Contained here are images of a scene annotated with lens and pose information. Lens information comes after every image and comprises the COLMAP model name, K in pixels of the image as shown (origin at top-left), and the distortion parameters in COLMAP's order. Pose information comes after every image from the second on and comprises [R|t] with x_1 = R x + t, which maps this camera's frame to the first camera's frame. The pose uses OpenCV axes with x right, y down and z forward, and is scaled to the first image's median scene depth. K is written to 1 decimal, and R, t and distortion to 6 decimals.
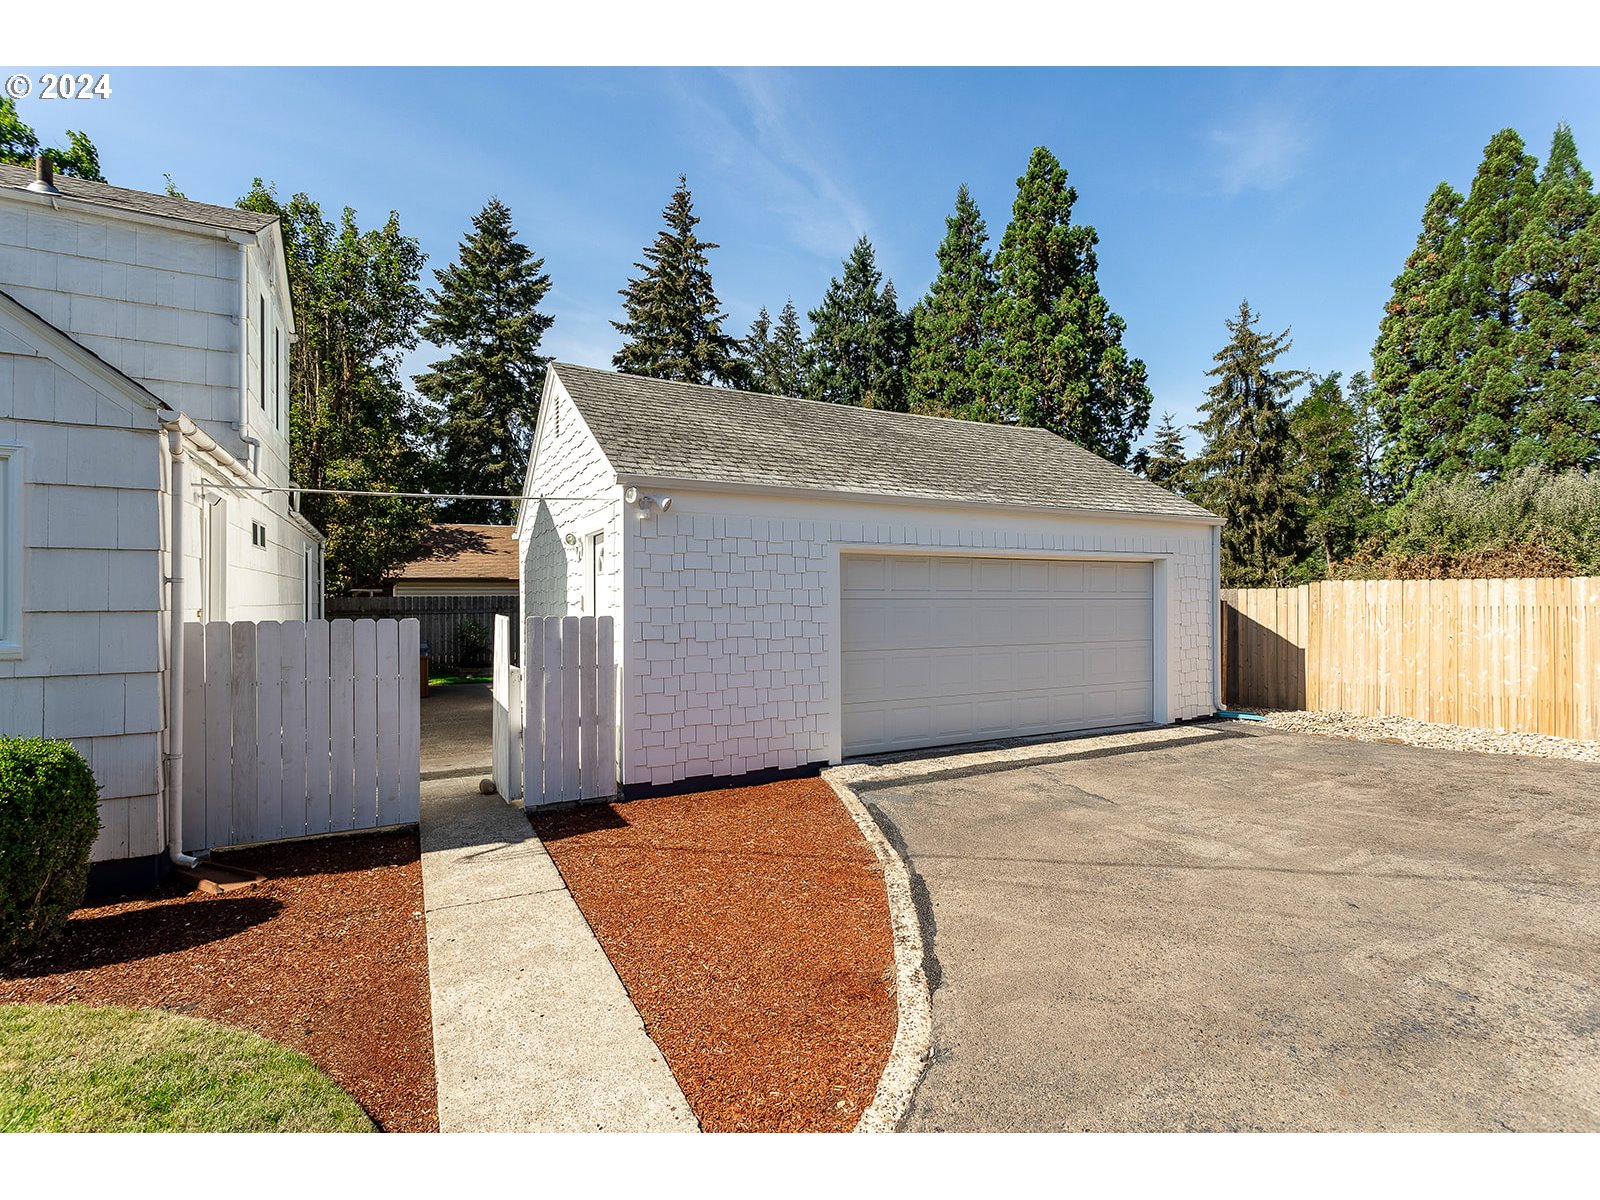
lens RADIAL K [[753.3, 0, 800.0], [0, 753.3, 600.0], [0, 0, 1]] dist [0.025089, -0.013636]
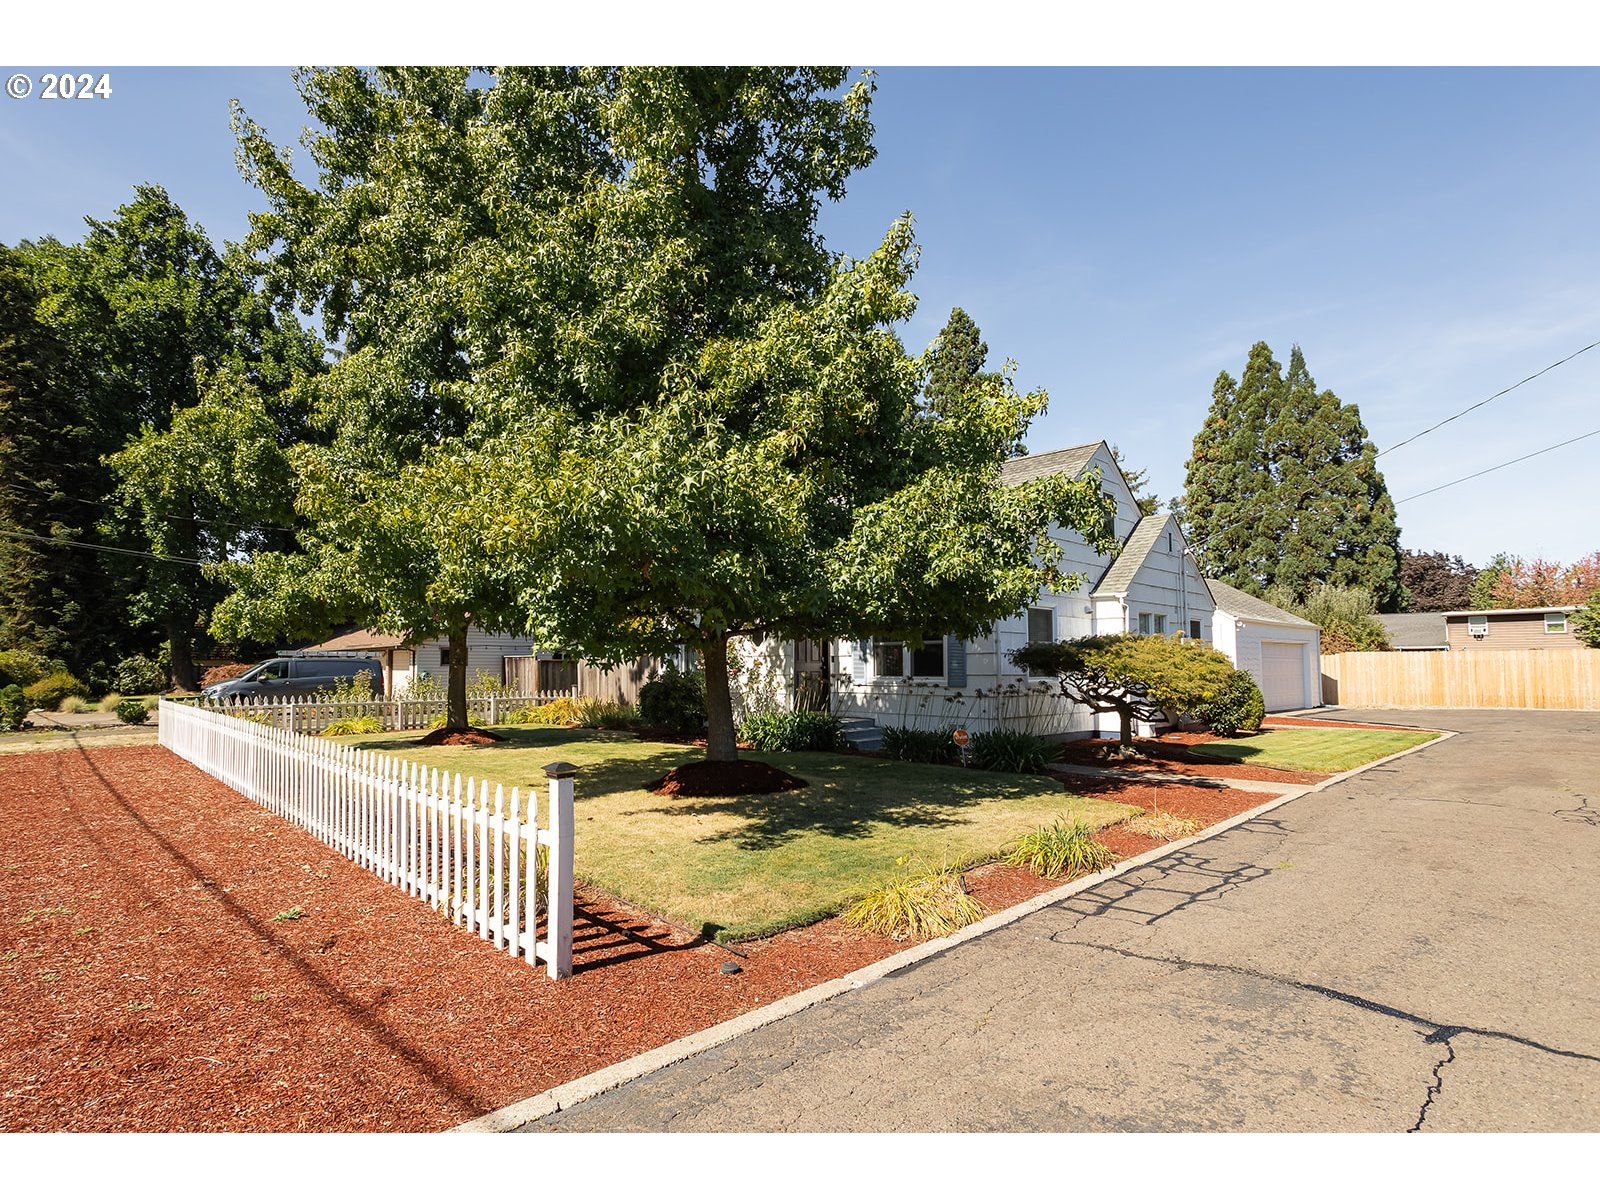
lens RADIAL K [[781.2, 0, 800.0], [0, 781.2, 600.0], [0, 0, 1]] dist [-0.000706, 0.000000]
pose [[0.967347, 0.028300, 0.251872, -0.271287], [-0.006896, 0.996318, -0.085459, 0.005835], [-0.253363, 0.080931, 0.963980, -0.164019]]
